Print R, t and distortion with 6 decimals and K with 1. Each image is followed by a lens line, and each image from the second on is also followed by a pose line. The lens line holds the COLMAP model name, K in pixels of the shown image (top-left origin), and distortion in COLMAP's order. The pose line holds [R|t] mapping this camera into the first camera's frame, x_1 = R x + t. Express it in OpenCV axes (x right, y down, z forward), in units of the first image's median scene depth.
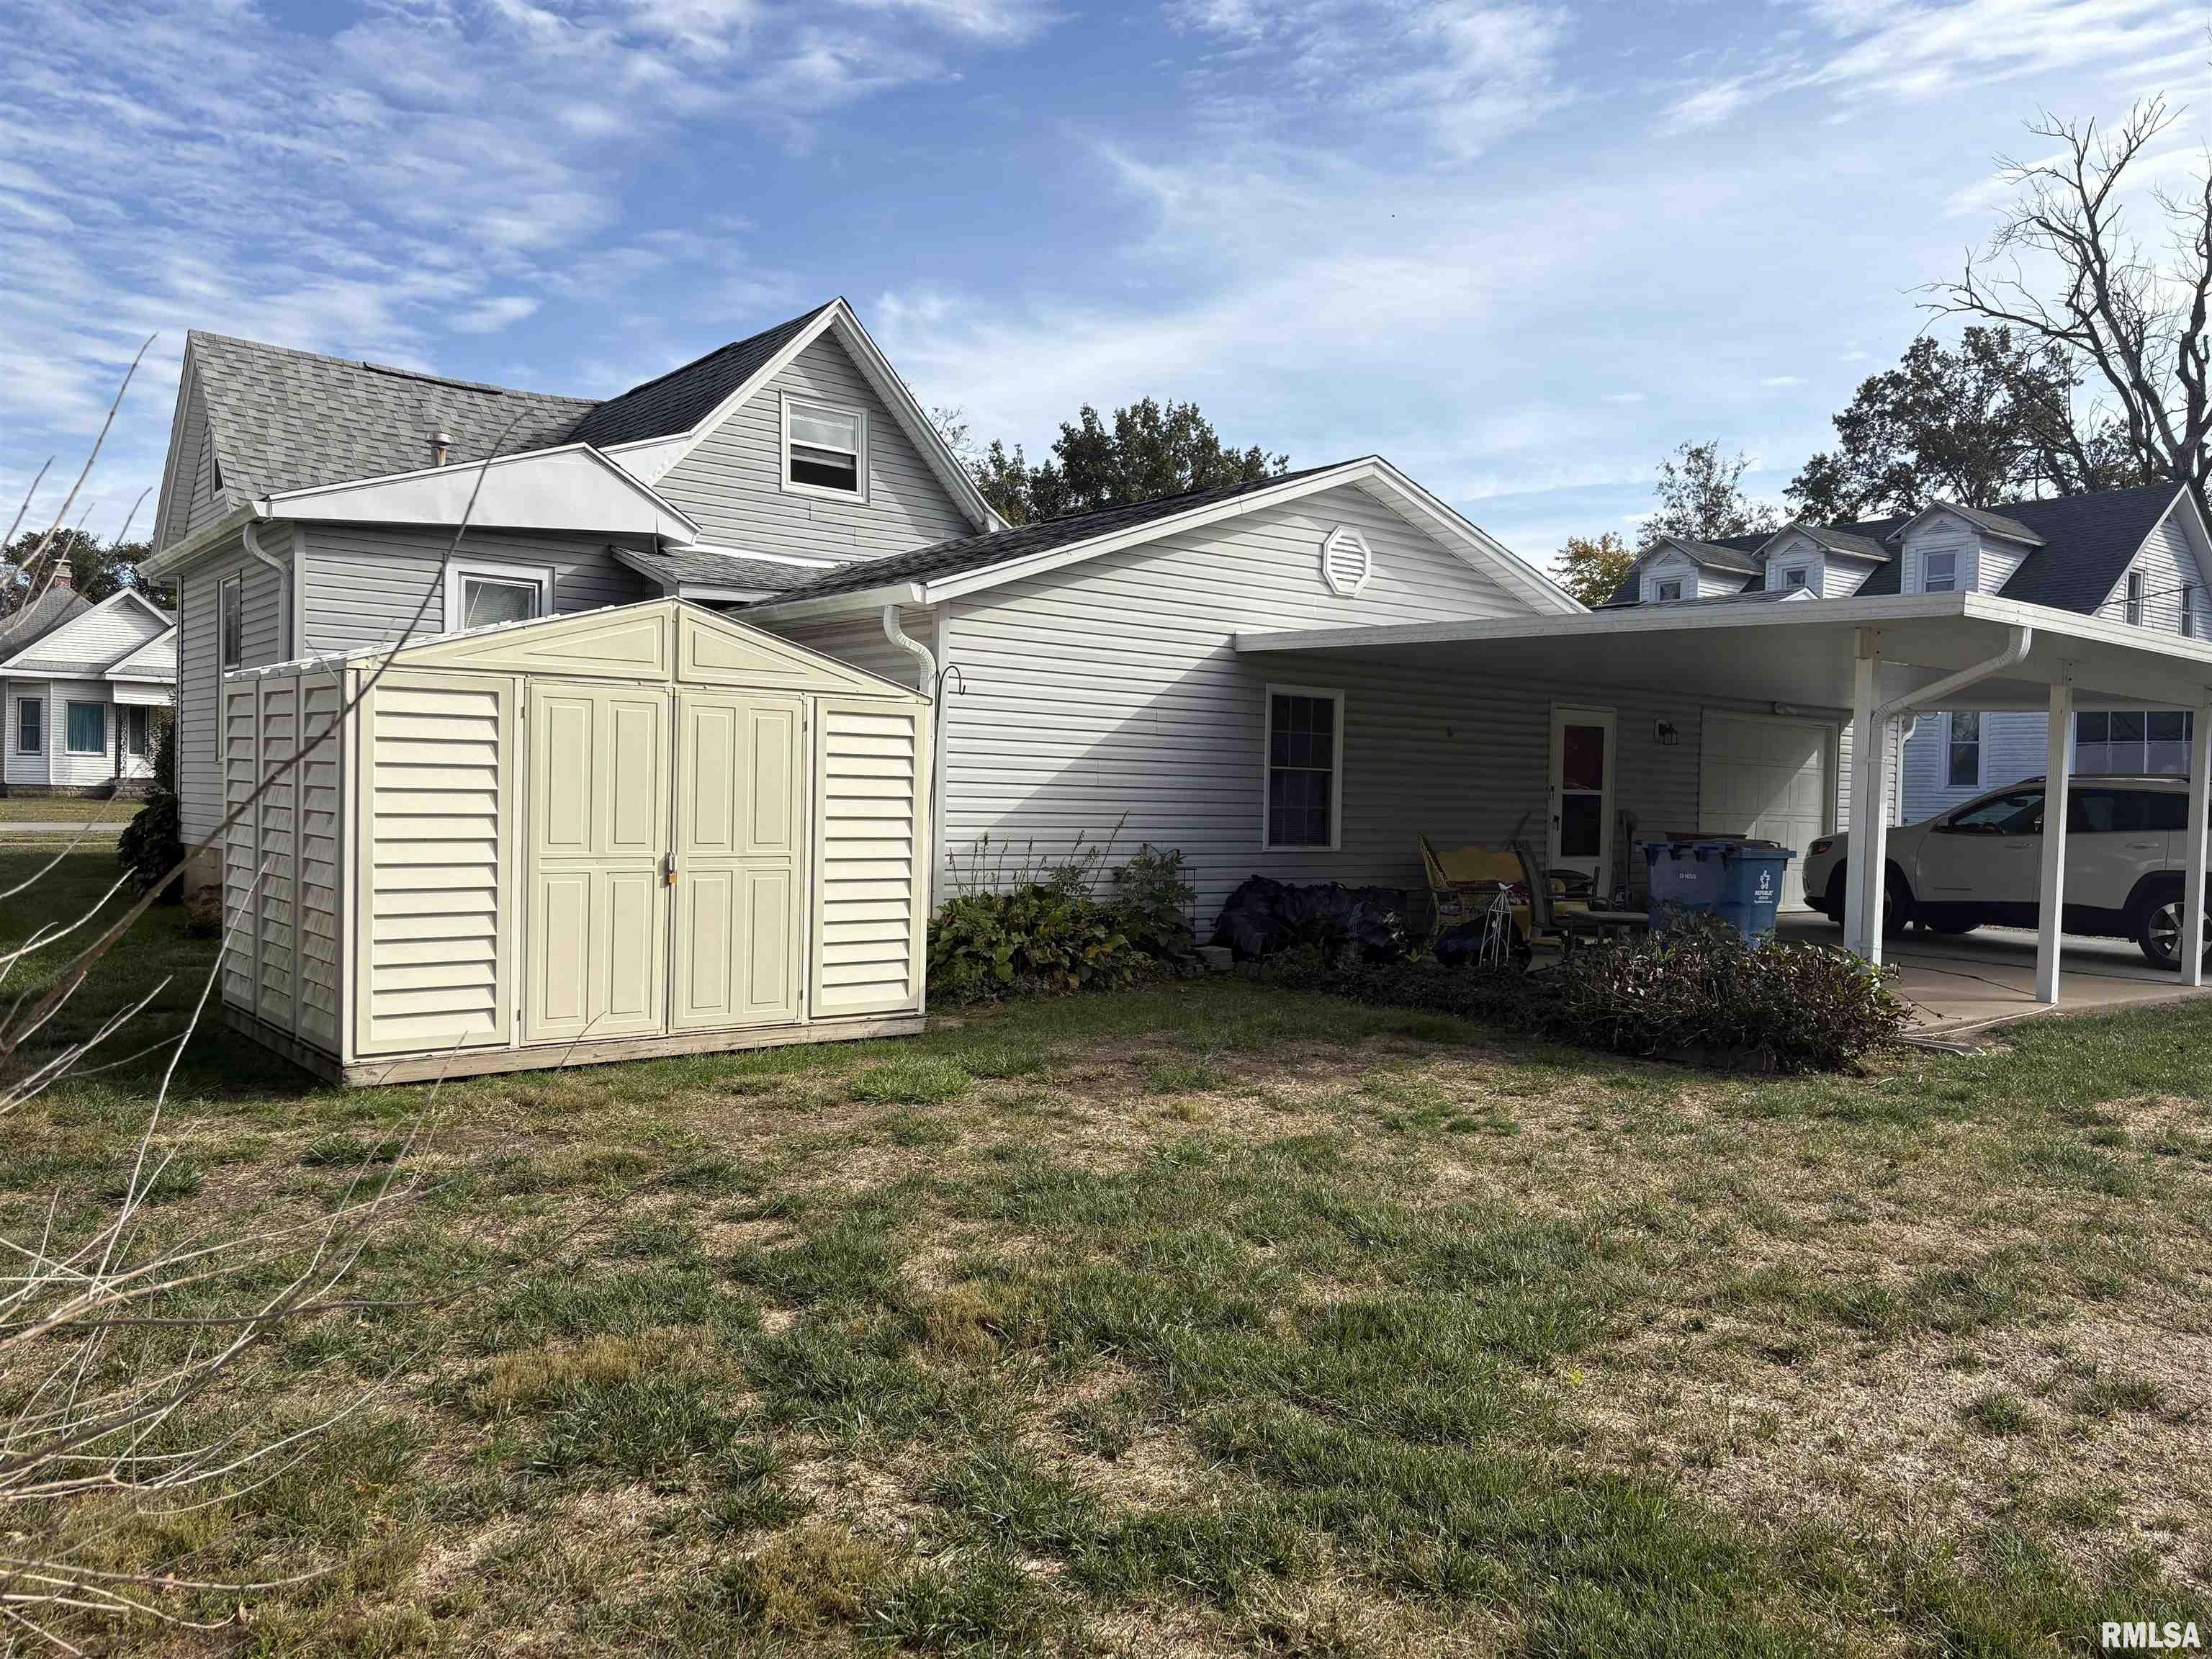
lens RADIAL K [[1730.3, 0, 1106.0], [0, 1730.3, 829.5], [0, 0, 1]] dist [0.034992, -0.065253]
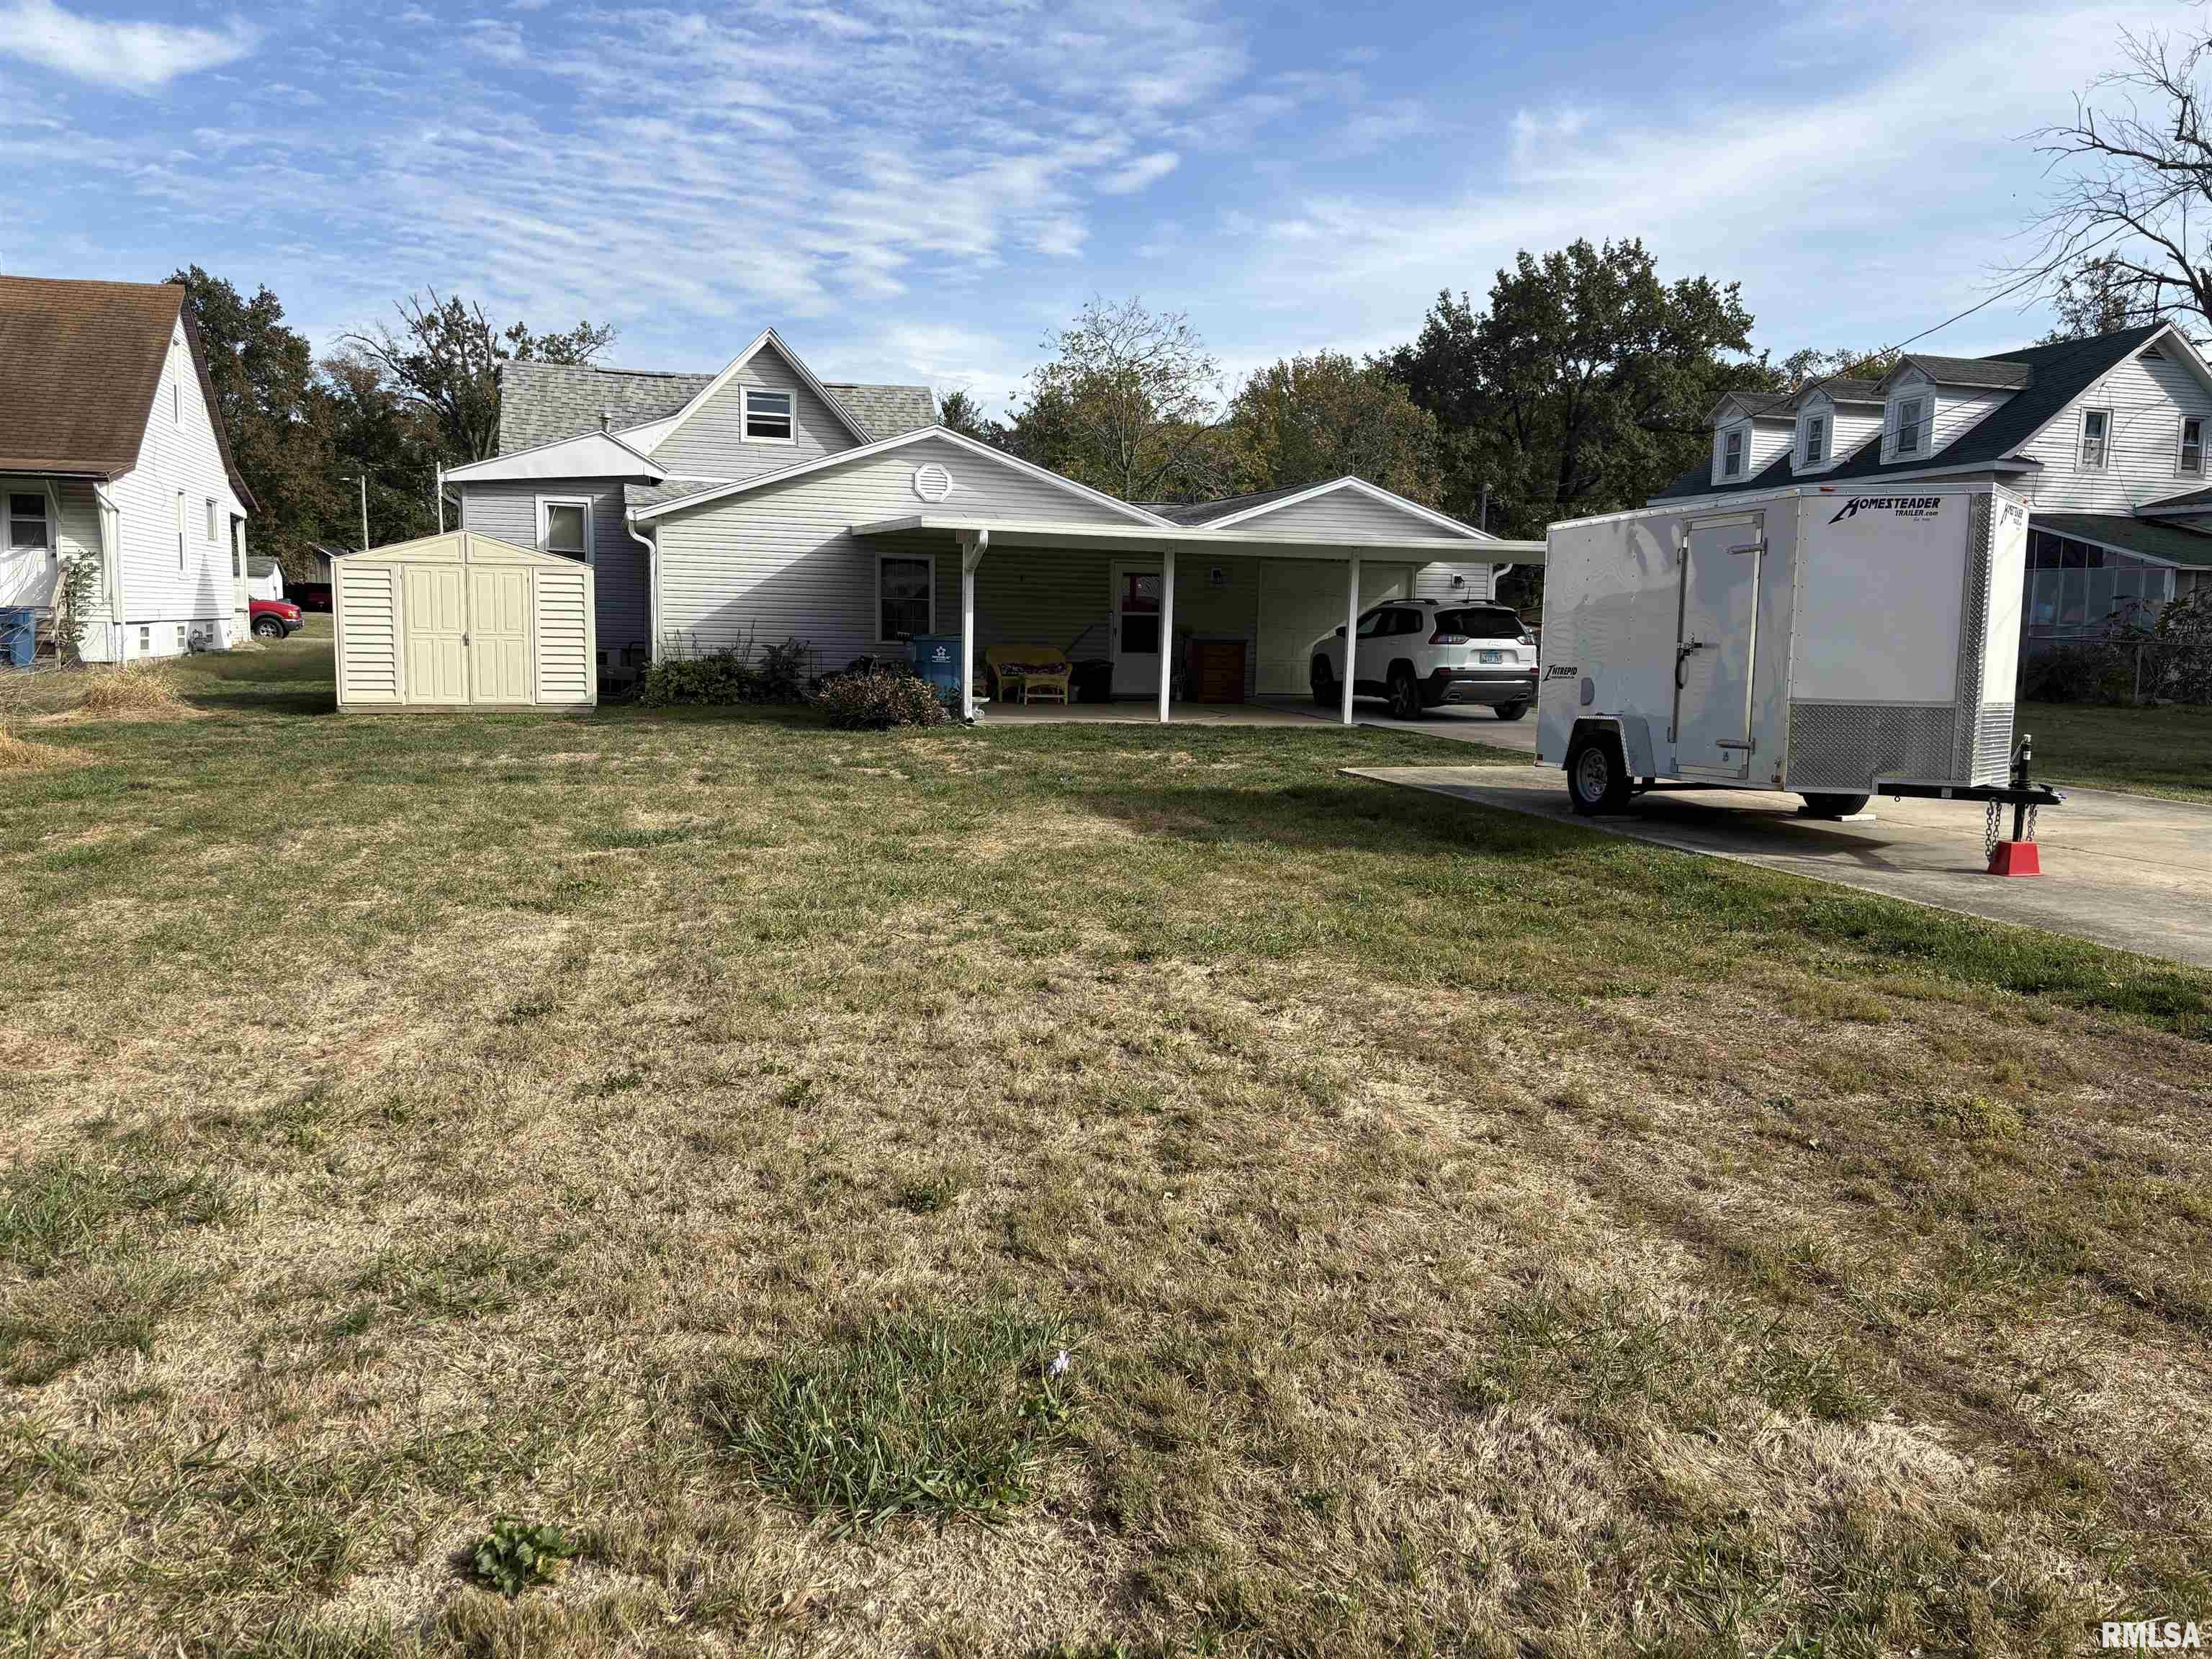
lens RADIAL K [[1665.0, 0, 1171.2], [0, 1665.0, 949.3], [0, 0, 1]] dist [-0.003635, 0.007145]
pose [[0.933017, 0.071032, -0.352753, 0.177482], [-0.007919, 0.984138, 0.177228, 0.003206], [0.359746, -0.162563, 0.918780, -0.106125]]
